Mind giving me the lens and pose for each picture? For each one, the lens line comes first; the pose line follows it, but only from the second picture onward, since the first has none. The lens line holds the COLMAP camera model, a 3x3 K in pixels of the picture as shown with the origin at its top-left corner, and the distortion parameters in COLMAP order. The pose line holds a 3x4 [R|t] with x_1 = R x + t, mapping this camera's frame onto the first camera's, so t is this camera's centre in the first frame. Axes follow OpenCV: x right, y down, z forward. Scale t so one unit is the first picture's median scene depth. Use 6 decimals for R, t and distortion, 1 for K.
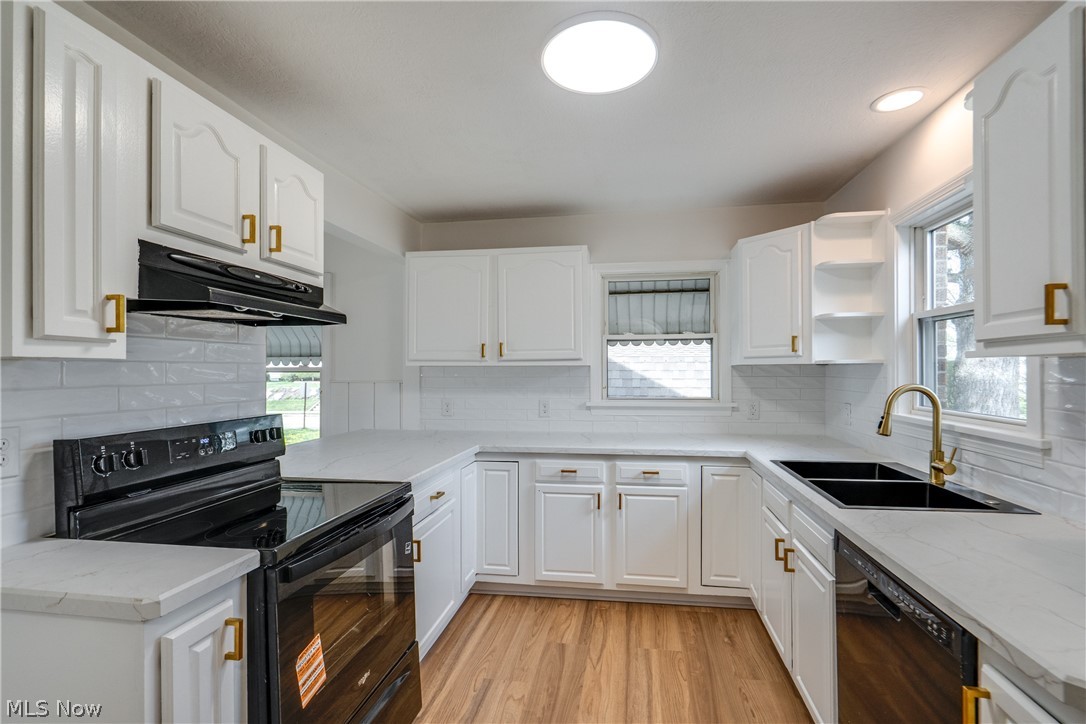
lens RADIAL K [[524.9, 0, 540.6], [0, 524.9, 371.9], [0, 0, 1]] dist [-0.003356, 0.000394]
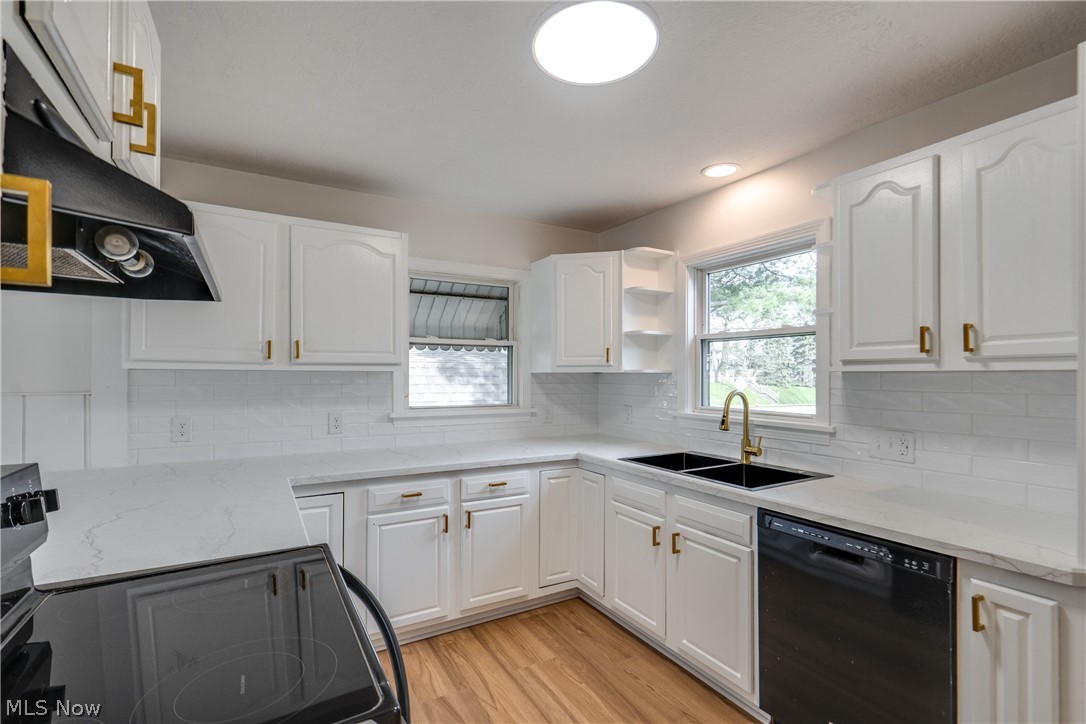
lens RADIAL K [[521.4, 0, 564.5], [0, 521.4, 376.5], [0, 0, 1]] dist [-0.001778, 0.006781]
pose [[0.755129, 0.004604, 0.655559, -0.326009], [-0.004919, 0.999987, -0.001357, -0.004405], [-0.655557, -0.002200, 0.755142, 0.201545]]
